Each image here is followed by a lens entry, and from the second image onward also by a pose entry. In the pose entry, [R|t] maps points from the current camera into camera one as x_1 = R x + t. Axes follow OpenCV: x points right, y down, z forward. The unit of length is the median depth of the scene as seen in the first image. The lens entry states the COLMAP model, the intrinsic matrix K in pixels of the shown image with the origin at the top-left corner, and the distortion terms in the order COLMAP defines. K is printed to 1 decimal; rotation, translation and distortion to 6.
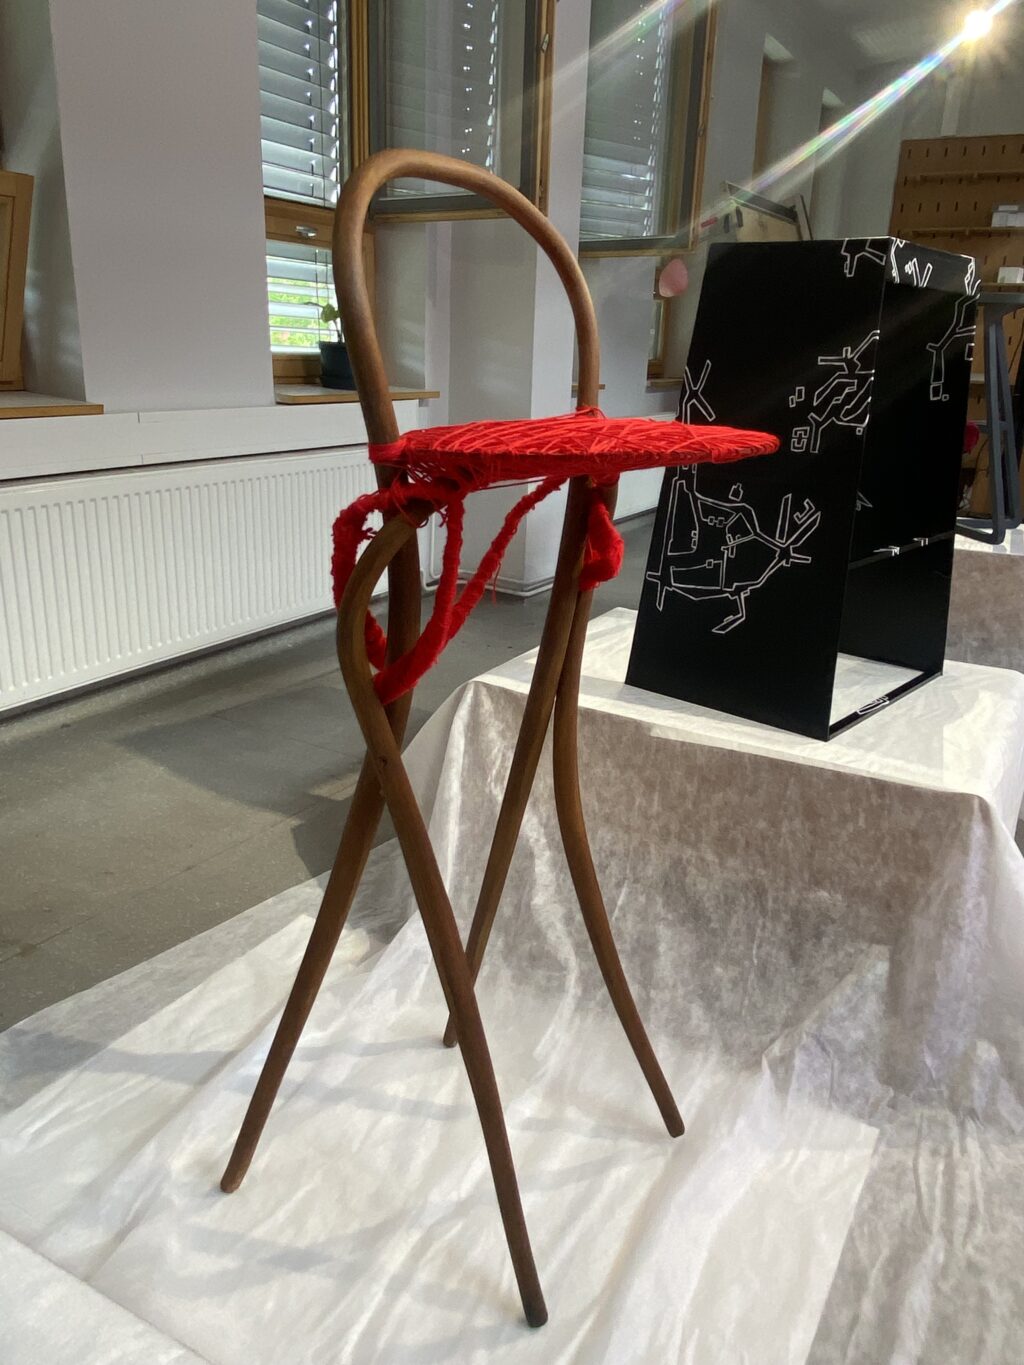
lens RADIAL K [[1009.6, 0, 530.8], [0, 1009.6, 679.5], [0, 0, 1]] dist [0.063436, -0.051290]
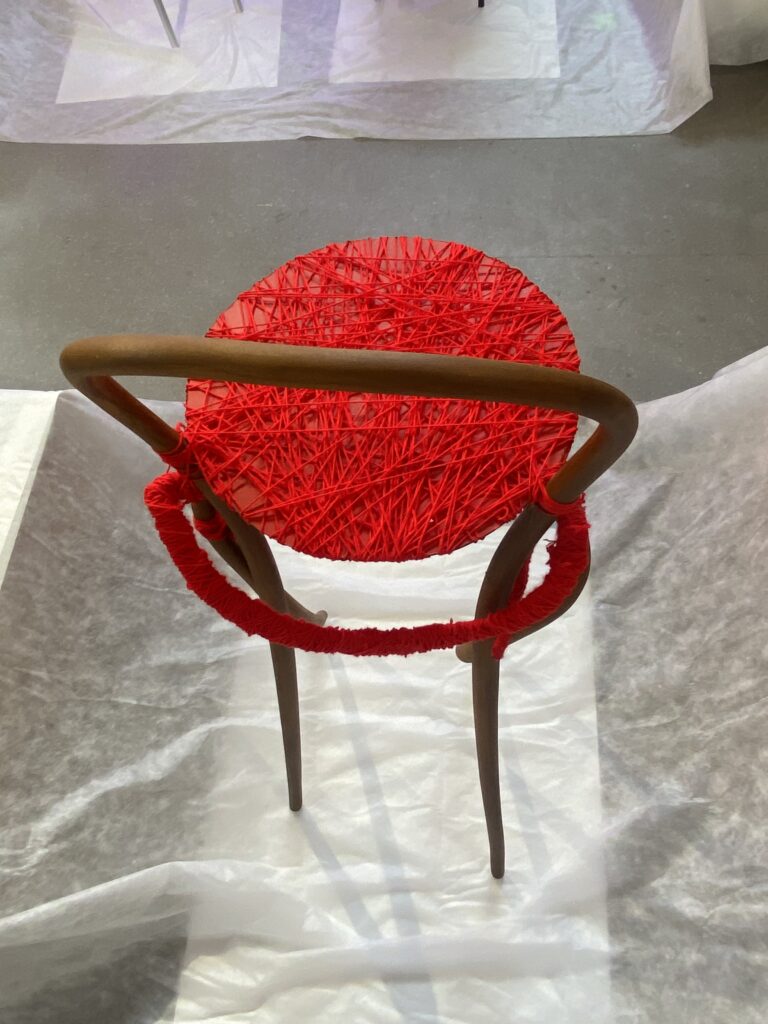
lens RADIAL K [[757.4, 0, 398.1], [0, 757.4, 509.8], [0, 0, 1]] dist [0.063436, -0.051290]
pose [[-0.412527, -0.809498, 0.417773, -0.213895], [0.329387, 0.295031, 0.896918, -0.504201], [-0.849309, 0.507611, 0.144930, 0.547527]]
